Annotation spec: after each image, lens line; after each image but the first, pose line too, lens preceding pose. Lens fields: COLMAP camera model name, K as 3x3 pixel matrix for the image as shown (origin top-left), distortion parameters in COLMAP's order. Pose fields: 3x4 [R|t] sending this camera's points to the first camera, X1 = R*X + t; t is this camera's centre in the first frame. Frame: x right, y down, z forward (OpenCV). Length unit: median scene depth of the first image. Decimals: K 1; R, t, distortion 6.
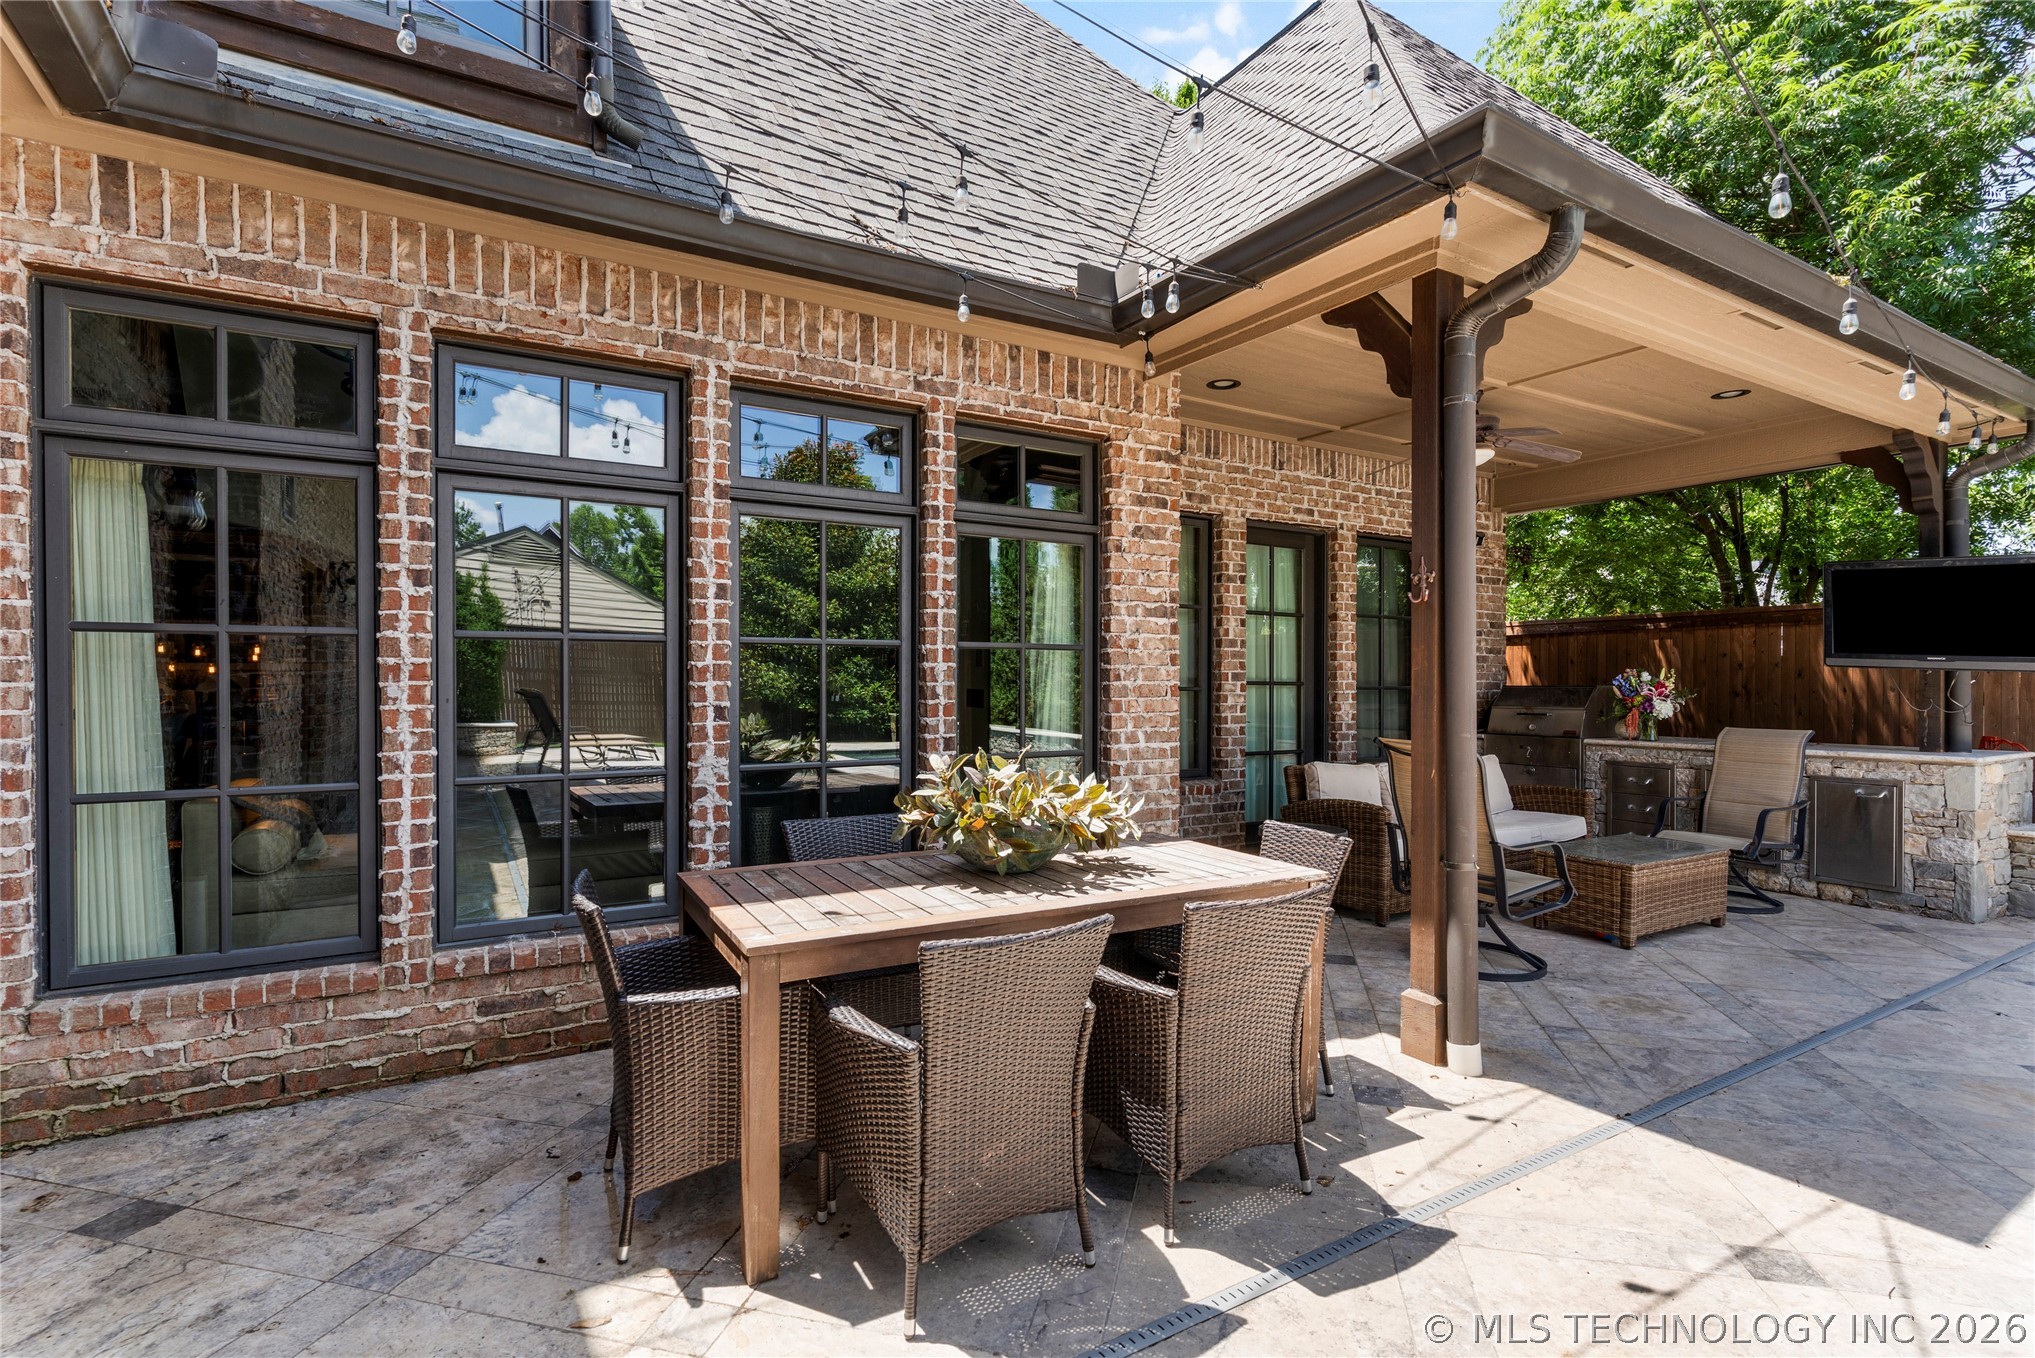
lens RADIAL K [[977.6, 0, 1021.6], [0, 977.6, 692.9], [0, 0, 1]] dist [0.002312, -0.000438]
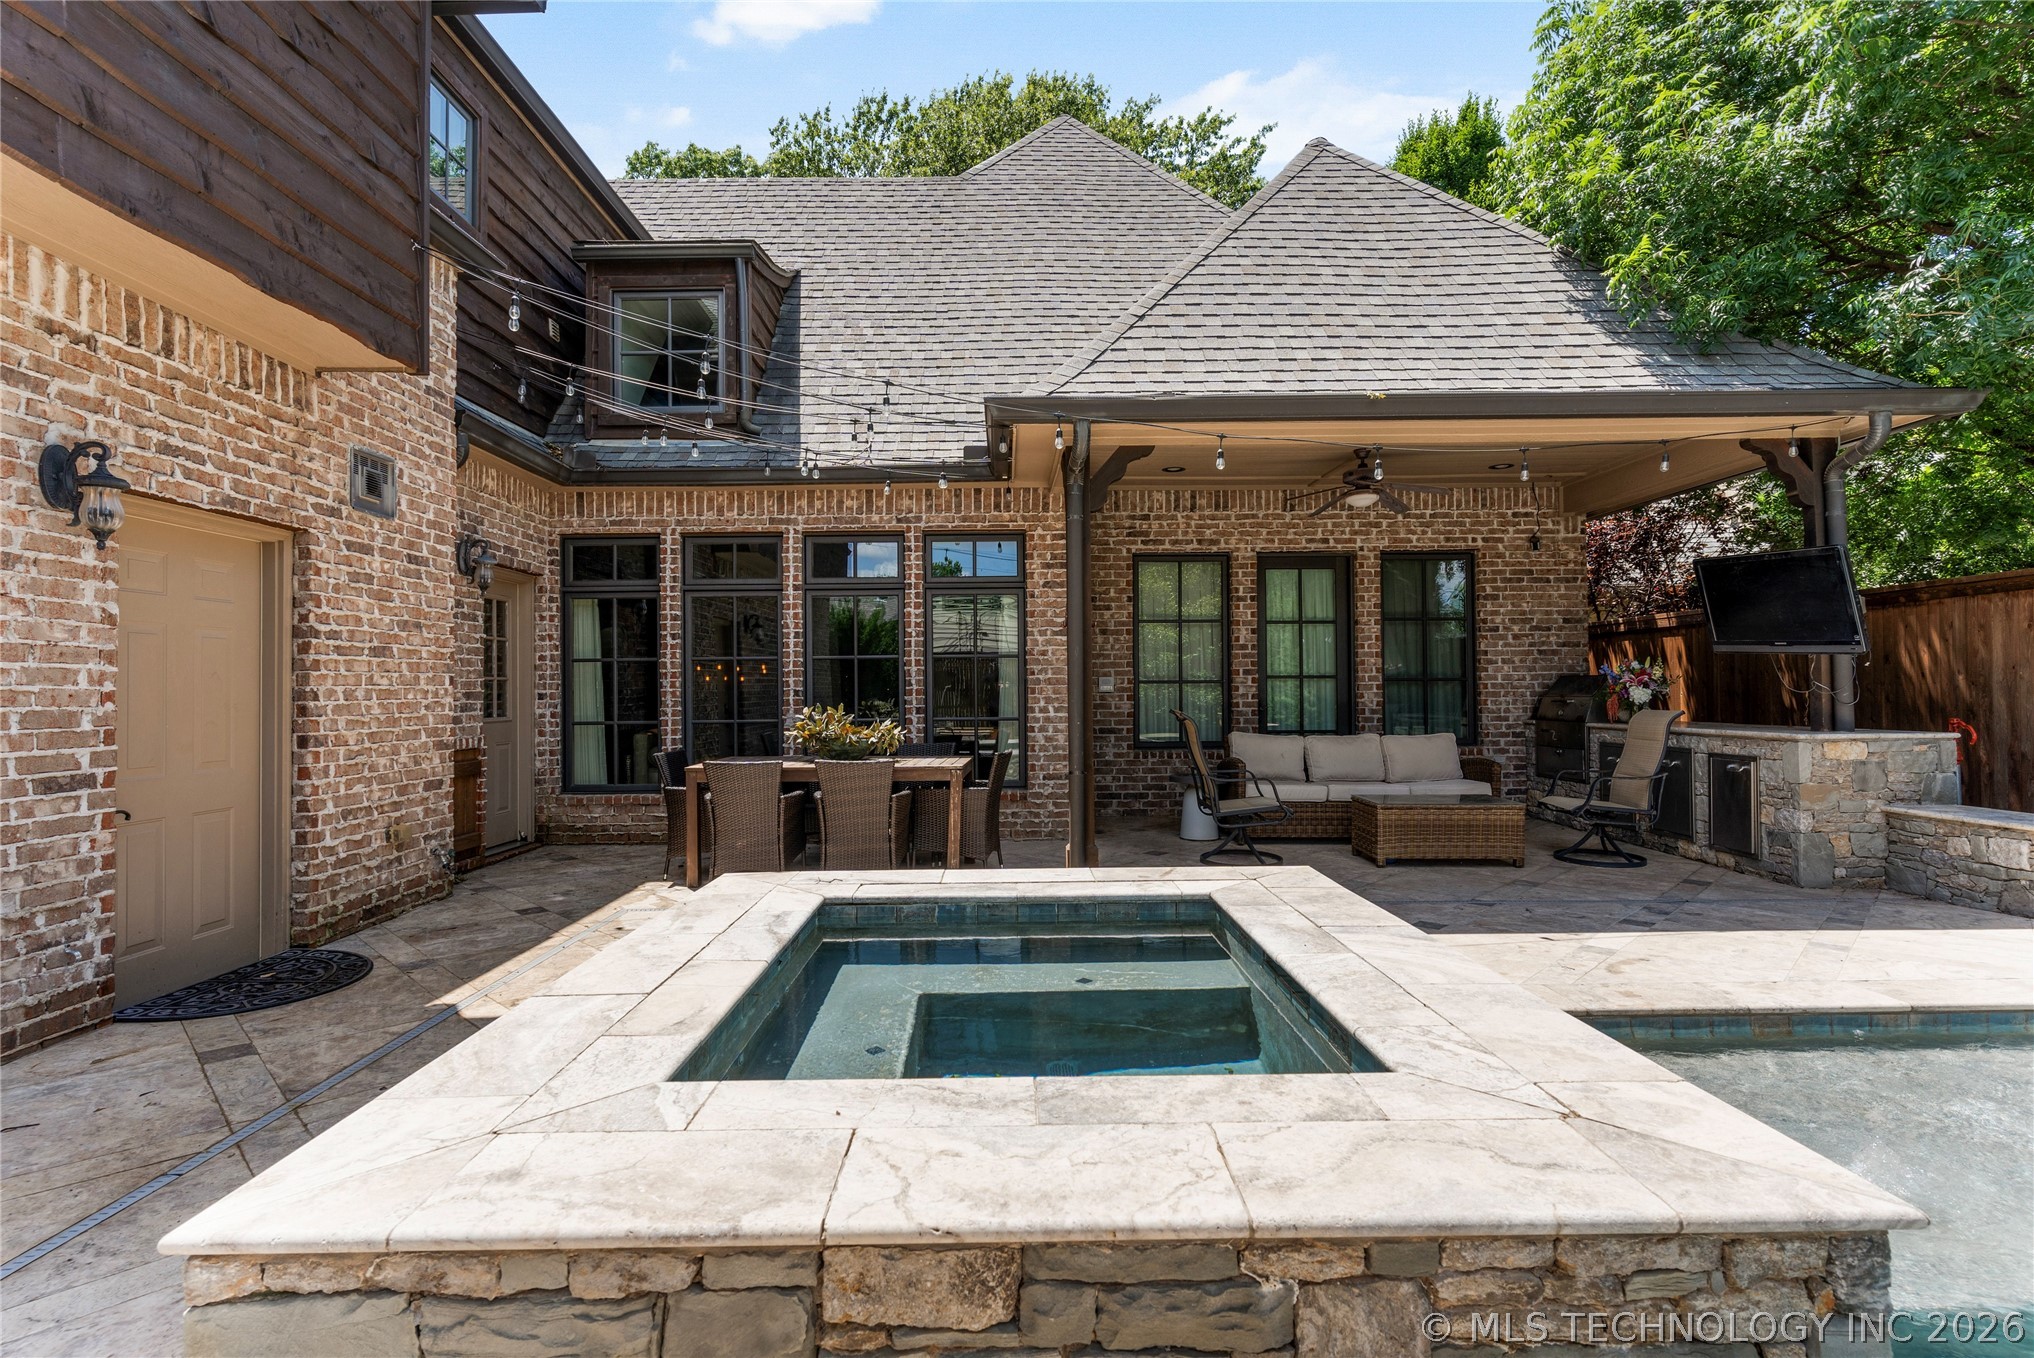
lens RADIAL K [[977.1, 0, 1007.4], [0, 977.1, 678.7], [0, 0, 1]] dist [0.002312, -0.000438]
pose [[0.858149, -0.014522, -0.513195, 0.906146], [0.003881, 0.999755, -0.021799, 0.029346], [0.513386, 0.016715, 0.857995, -0.443873]]
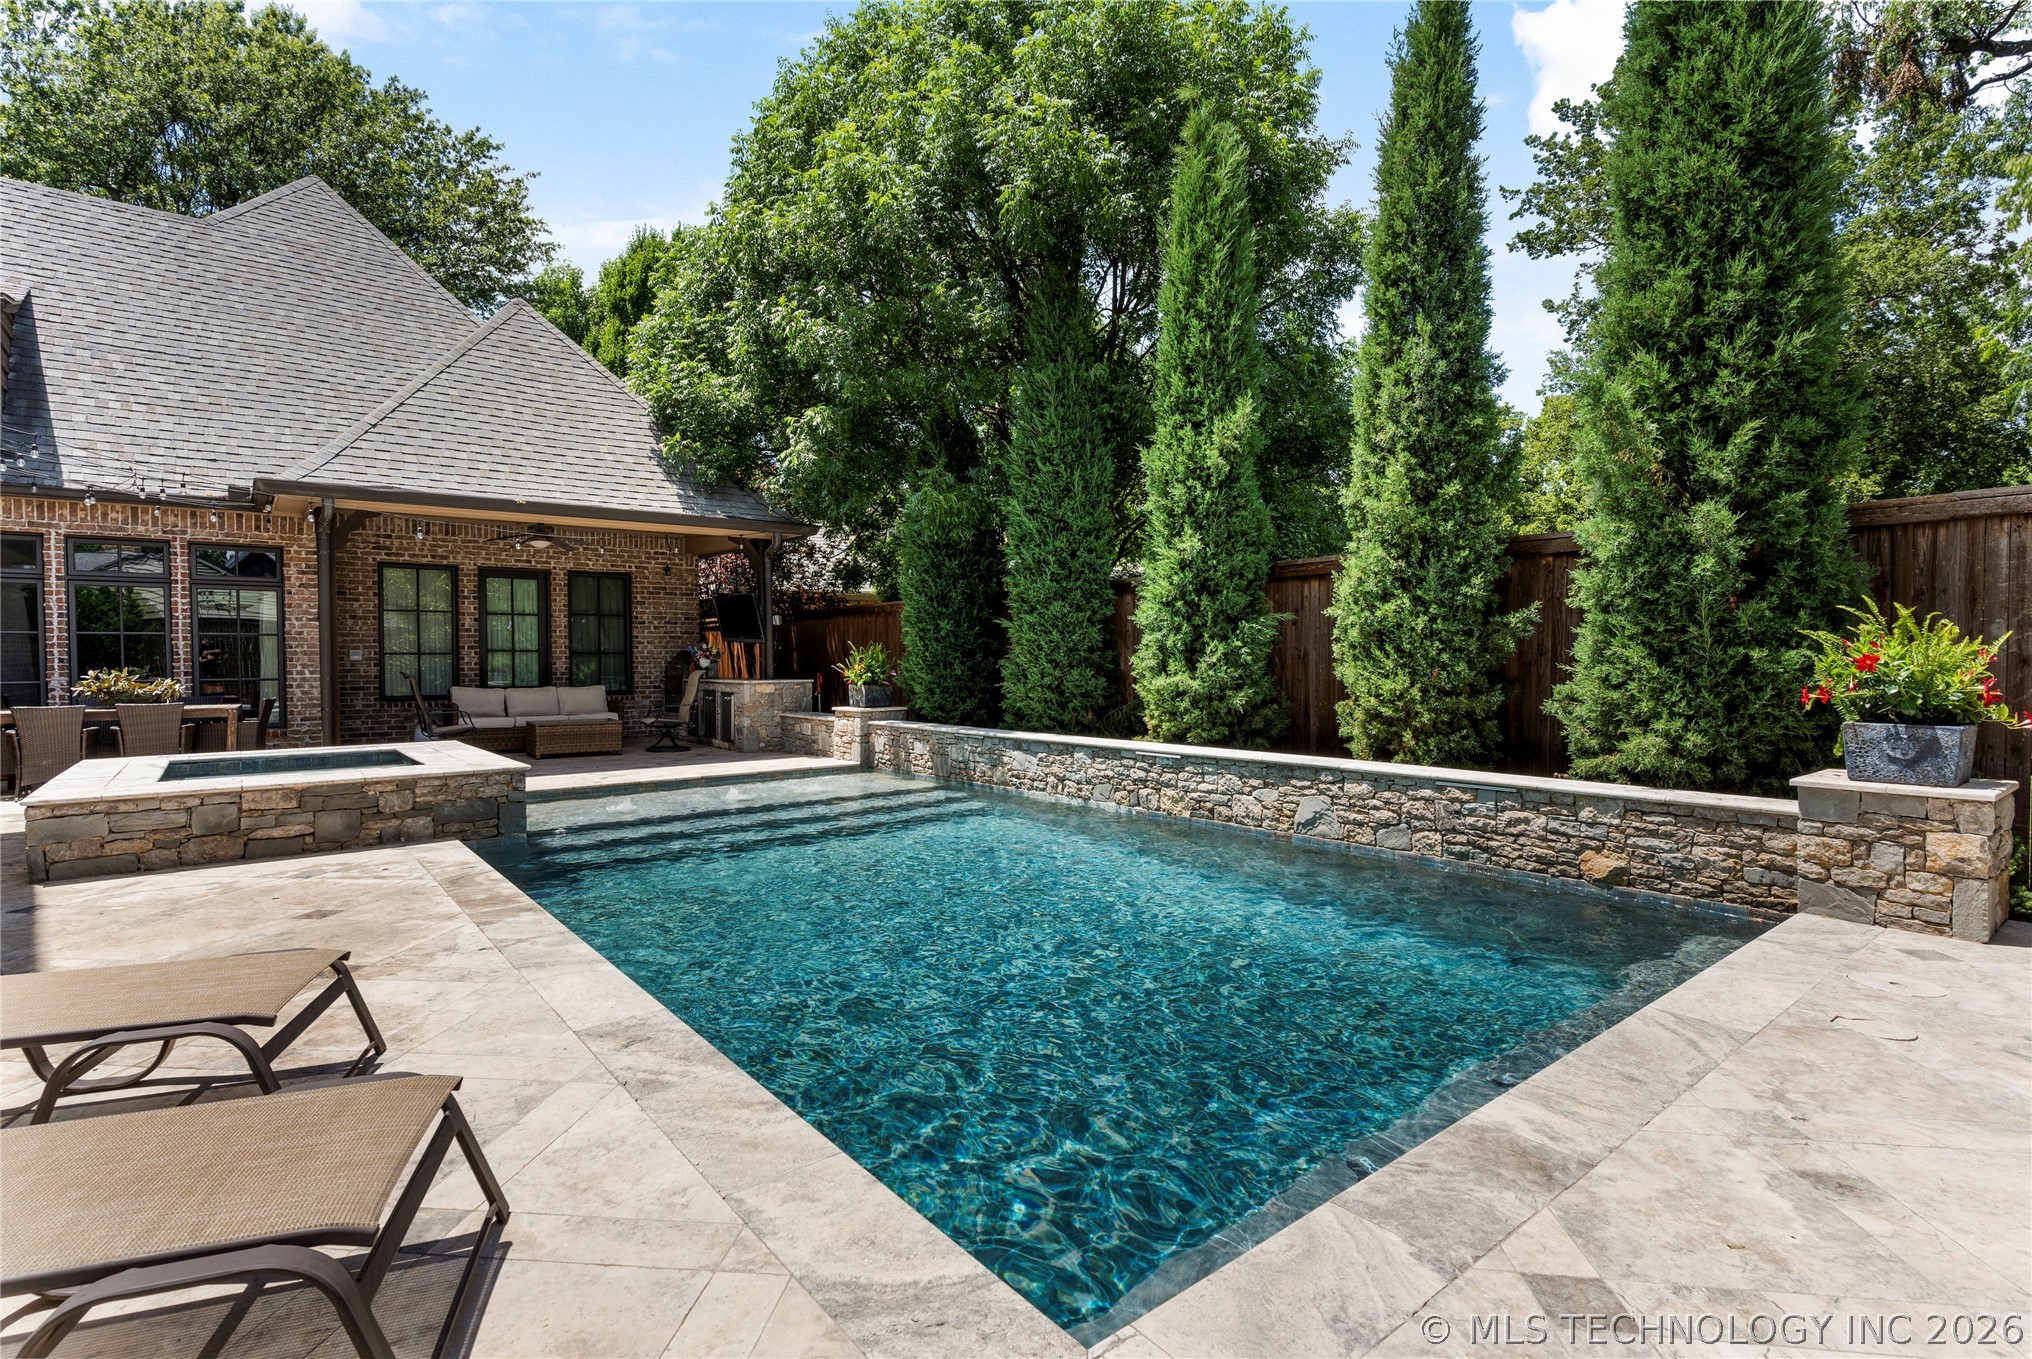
lens RADIAL K [[976.1, 0, 1017.0], [0, 976.1, 680.0], [0, 0, 1]] dist [0.002312, -0.000438]
pose [[0.990795, -0.009082, 0.135069, 1.514249], [0.007397, 0.999888, 0.012972, 0.045877], [-0.135172, -0.011854, 0.990751, -1.581737]]
